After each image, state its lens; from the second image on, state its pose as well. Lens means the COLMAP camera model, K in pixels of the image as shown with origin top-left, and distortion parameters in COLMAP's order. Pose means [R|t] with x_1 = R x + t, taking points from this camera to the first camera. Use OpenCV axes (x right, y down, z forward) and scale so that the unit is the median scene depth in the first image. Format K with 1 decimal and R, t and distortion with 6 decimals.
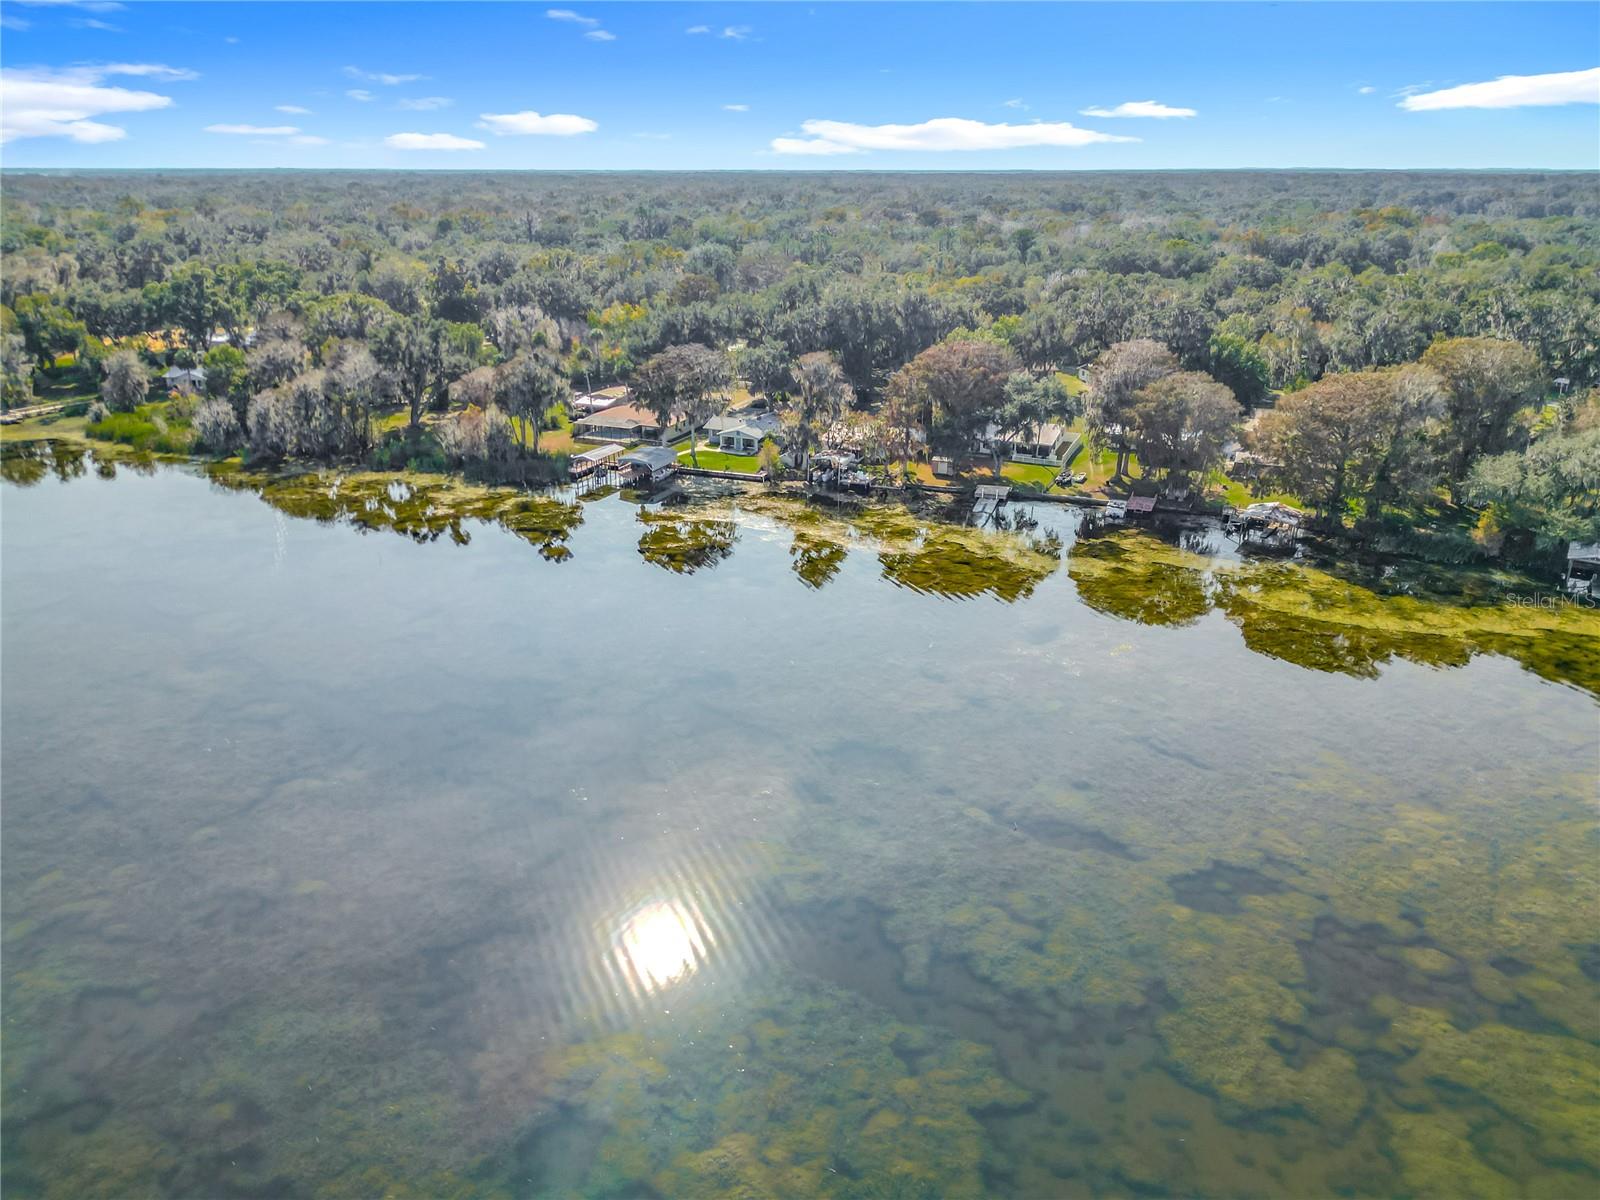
lens RADIAL K [[1110.1, 0, 800.0], [0, 1110.1, 600.0], [0, 0, 1]] dist [0.073253, -0.063956]
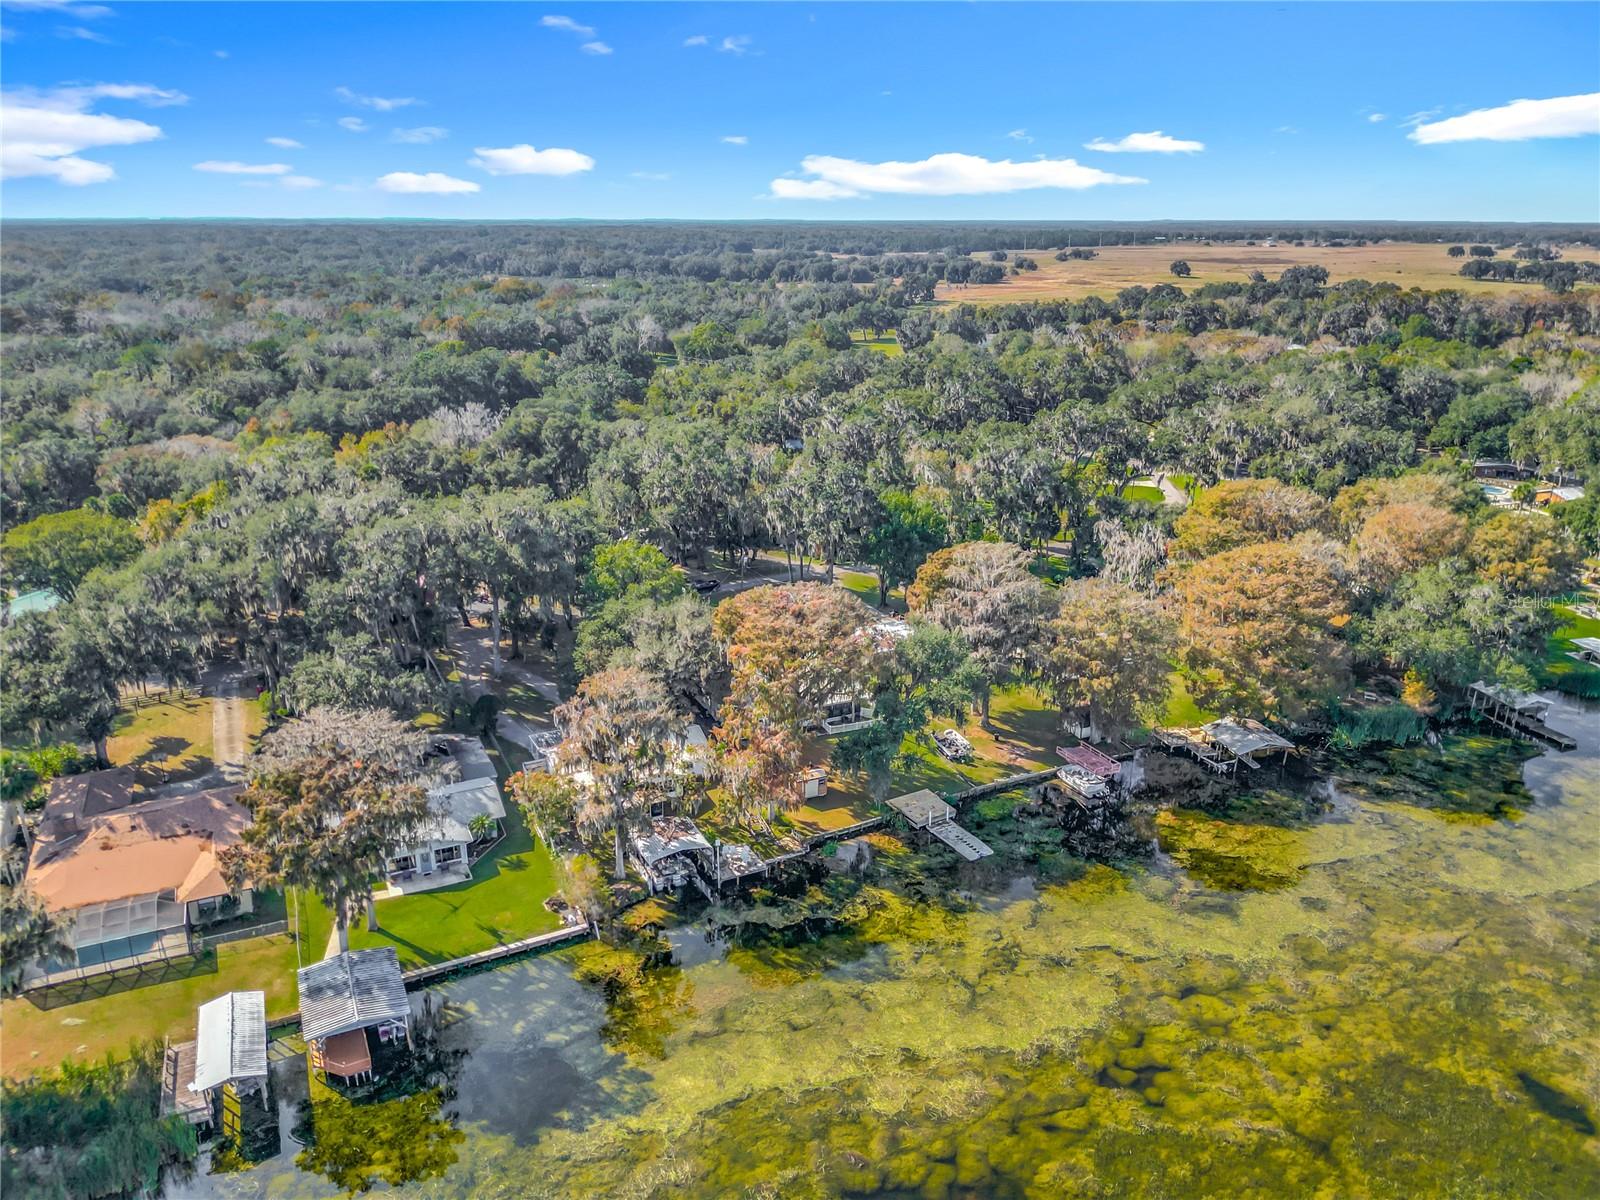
lens RADIAL K [[1132.3, 0, 803.4], [0, 1132.3, 596.2], [0, 0, 1]] dist [0.065280, -0.085204]
pose [[0.666472, -0.231145, 0.708793, -0.294658], [0.265666, 0.961945, 0.063897, -0.254994], [-0.696590, 0.145717, 0.702517, 0.508021]]
